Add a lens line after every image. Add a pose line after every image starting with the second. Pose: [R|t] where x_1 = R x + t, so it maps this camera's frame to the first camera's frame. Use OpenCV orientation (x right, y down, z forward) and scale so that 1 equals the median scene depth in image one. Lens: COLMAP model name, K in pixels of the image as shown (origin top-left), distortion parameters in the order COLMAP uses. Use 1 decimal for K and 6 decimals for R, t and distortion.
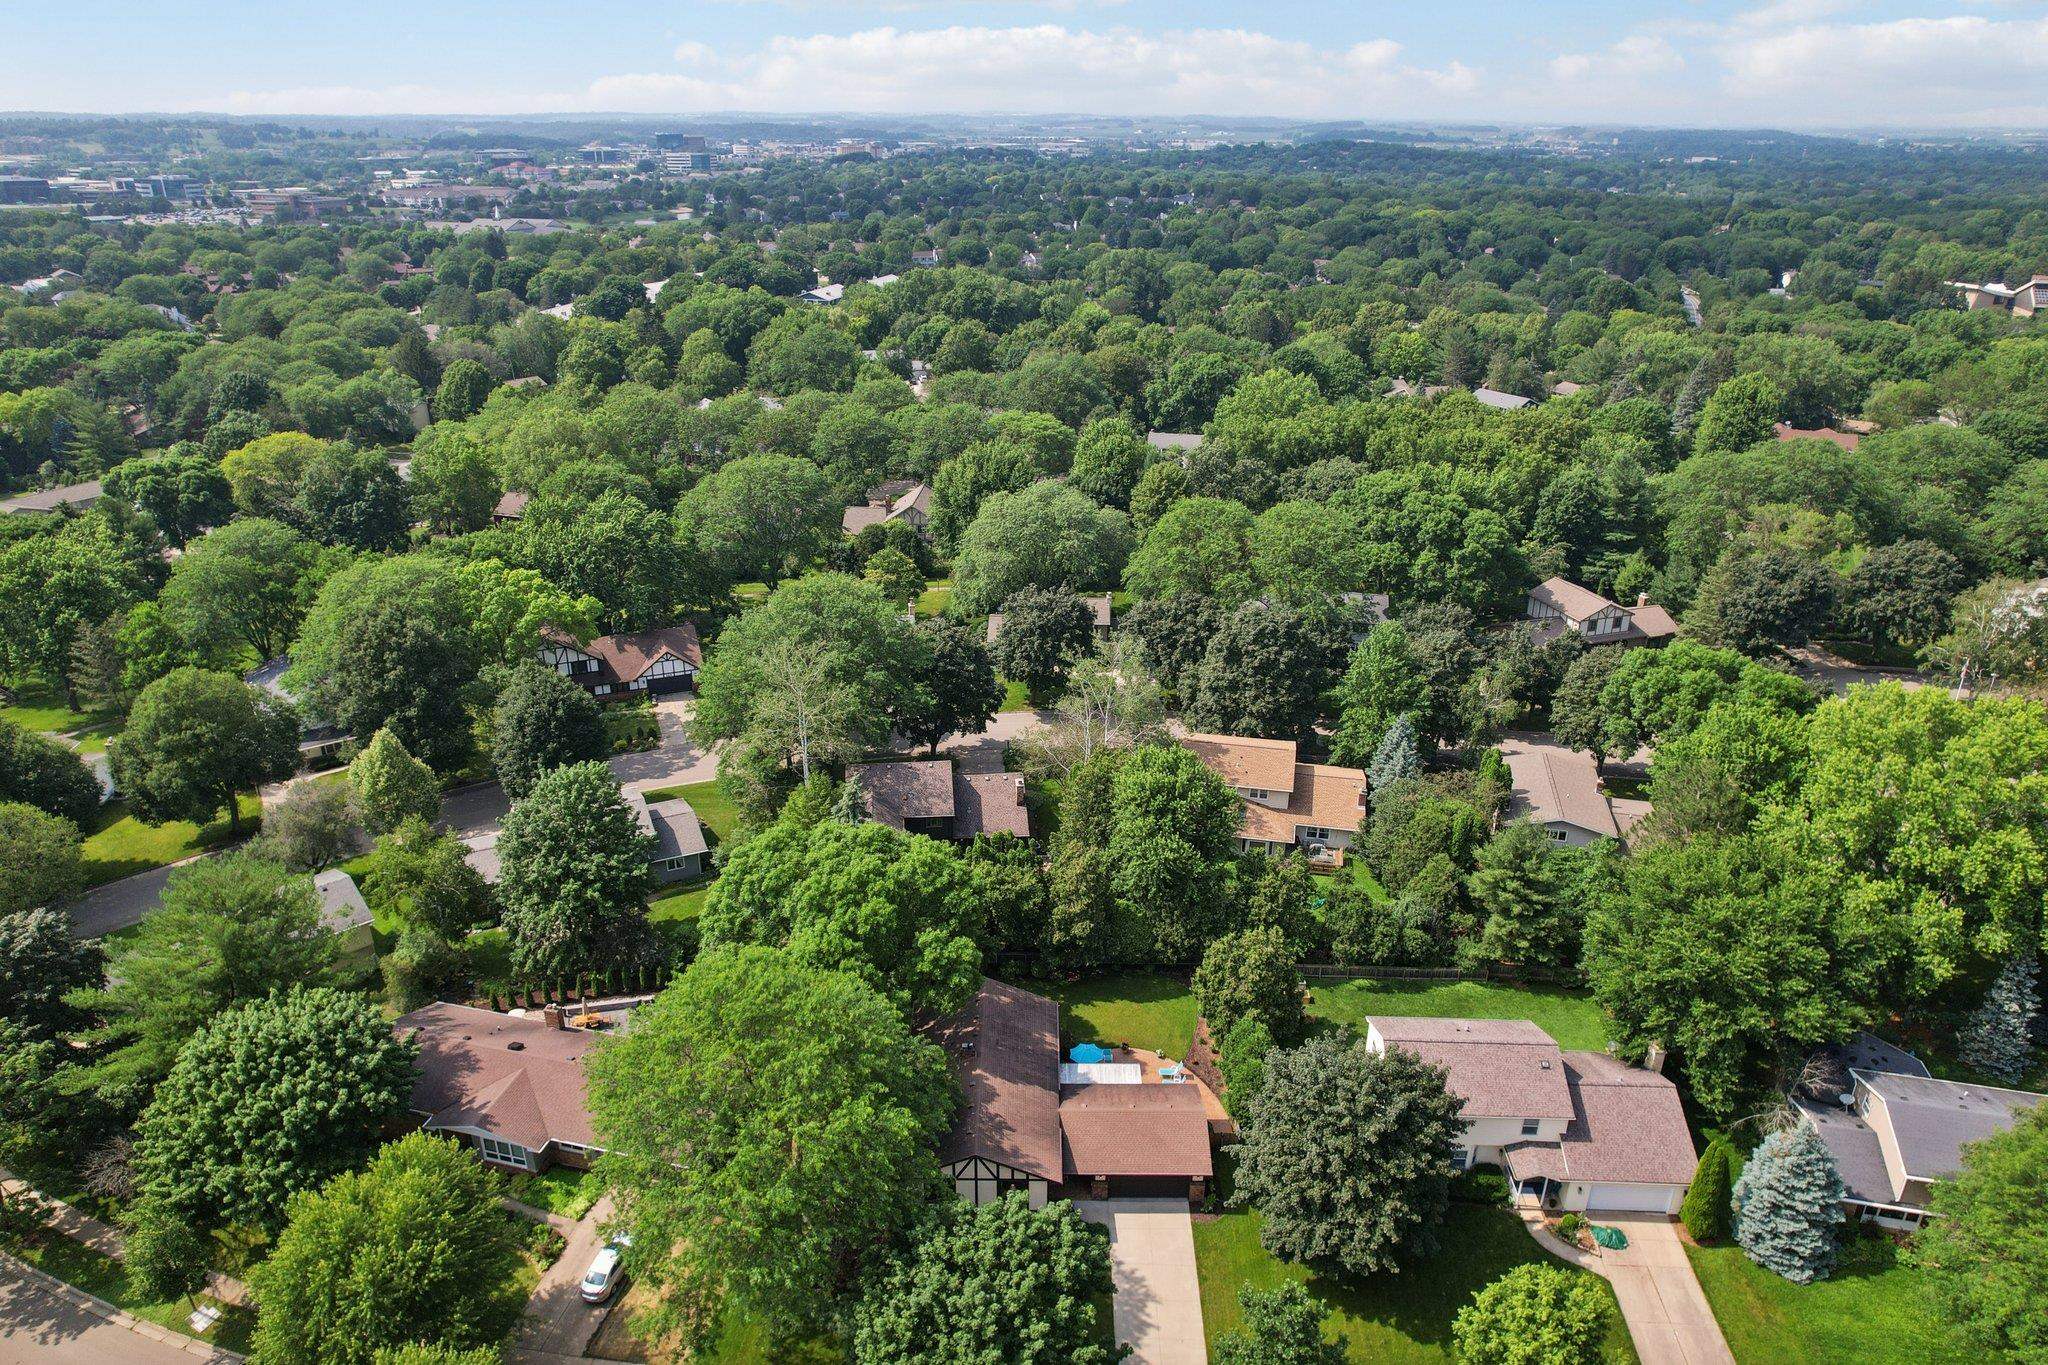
lens RADIAL K [[1297.9, 0, 1019.0], [0, 1297.9, 705.0], [0, 0, 1]] dist [-0.064876, 0.036814]
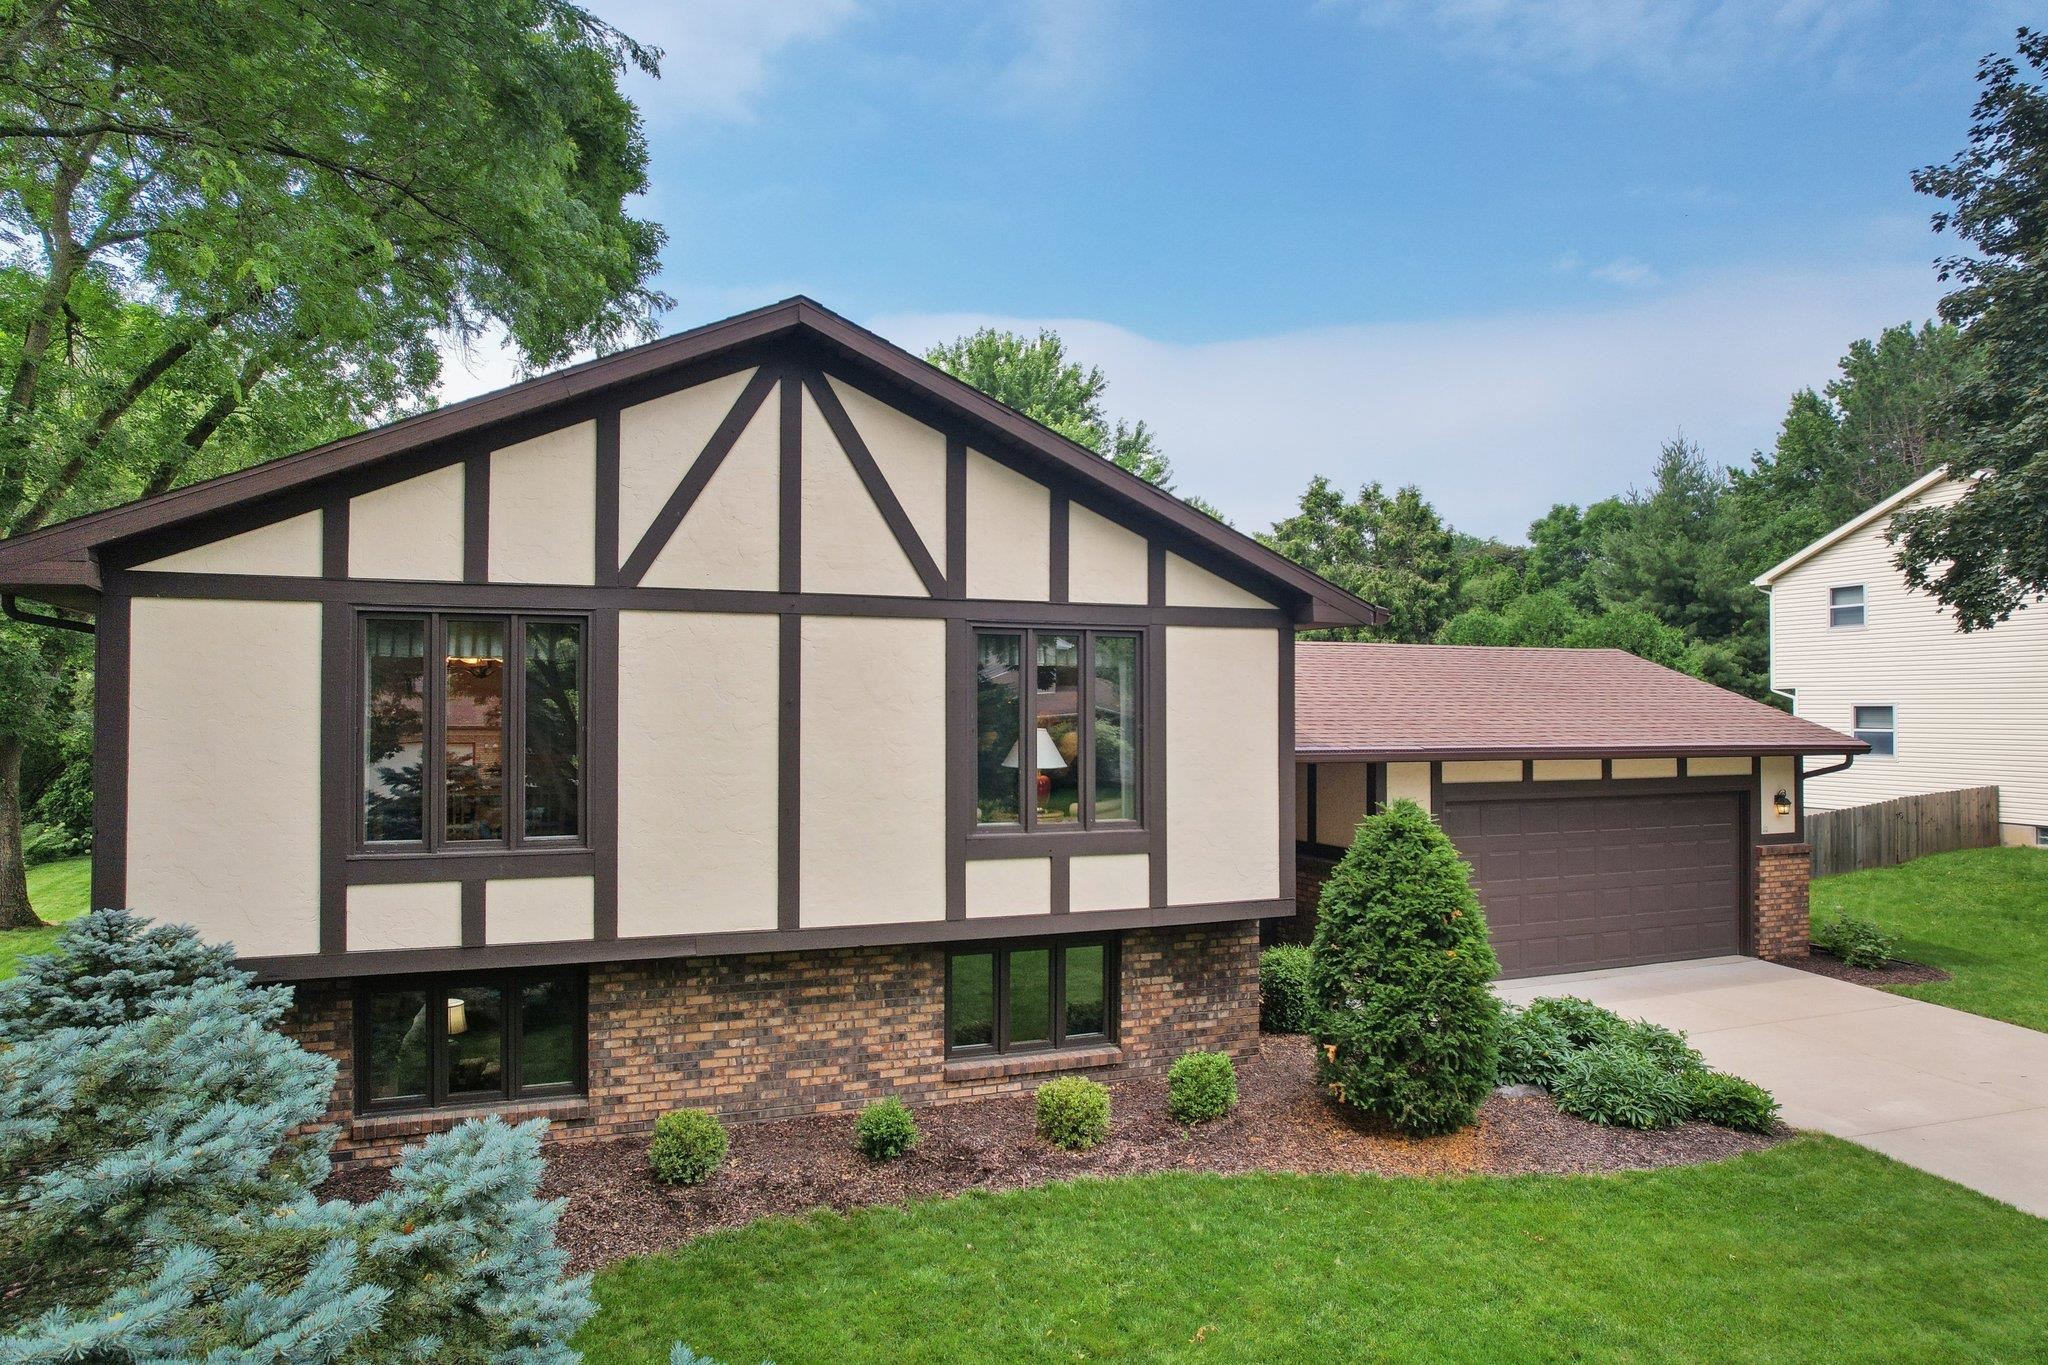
lens RADIAL K [[1294.6, 0, 1024.0], [0, 1294.6, 682.5], [0, 0, 1]] dist [-0.067892, 0.037237]
pose [[0.927166, 0.007833, 0.374570, -0.047141], [0.151883, 0.906082, -0.394901, 0.341968], [-0.342484, 0.423029, 0.838899, 0.710662]]
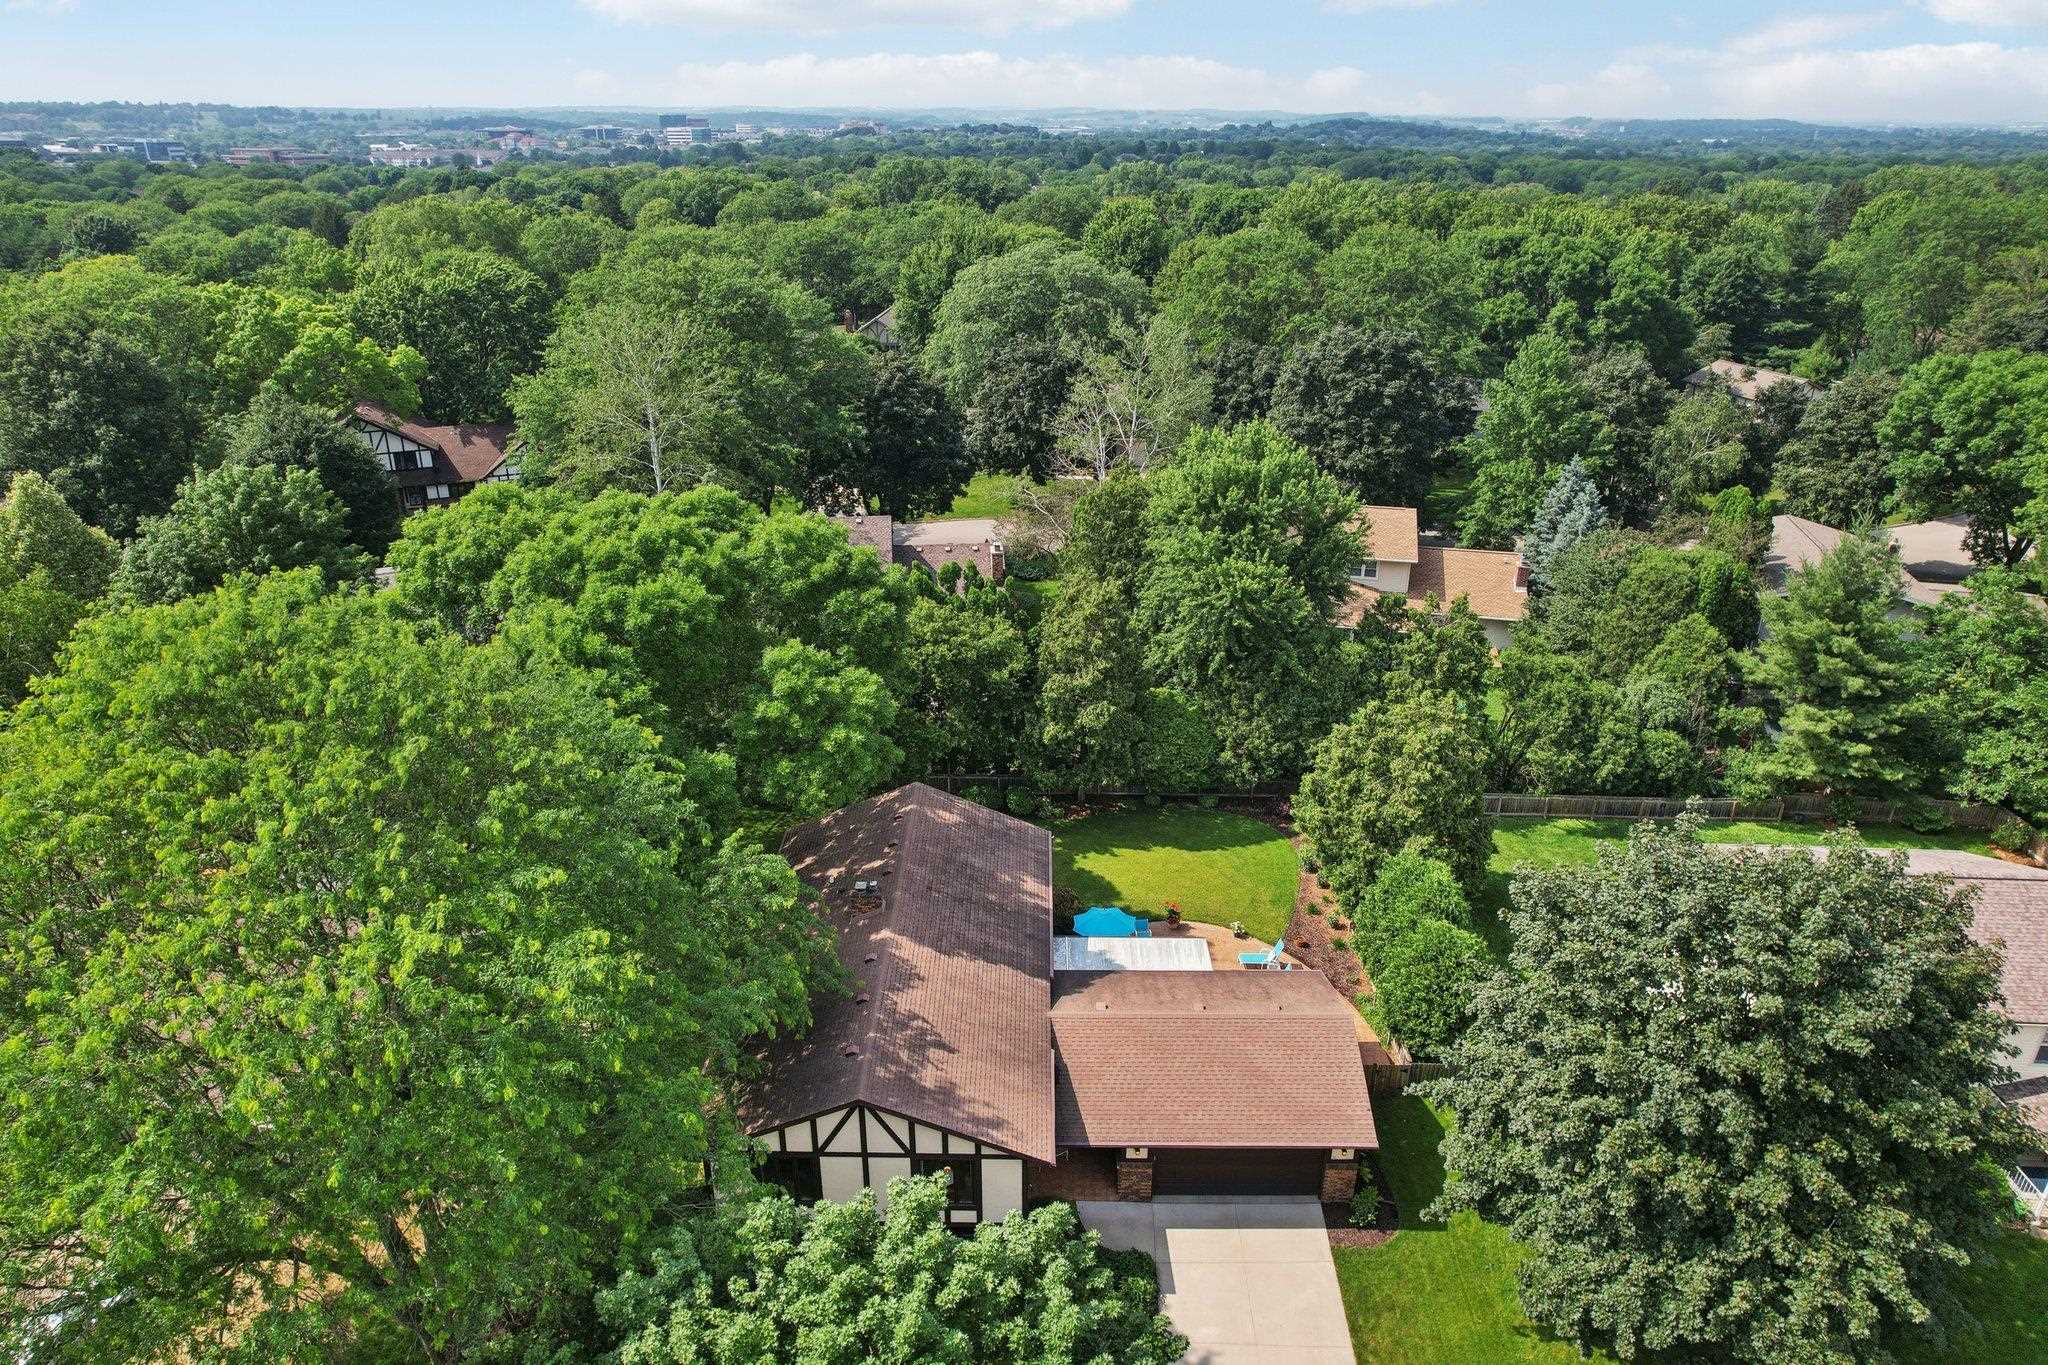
lens RADIAL K [[1310.8, 0, 1024.0], [0, 1310.8, 682.5], [0, 0, 1]] dist [-0.086502, 0.081079]
pose [[0.999998, 0.002021, 0.000640, 0.017578], [-0.002017, 0.999983, -0.005535, 0.163818], [-0.000651, 0.005534, 0.999984, 0.434608]]
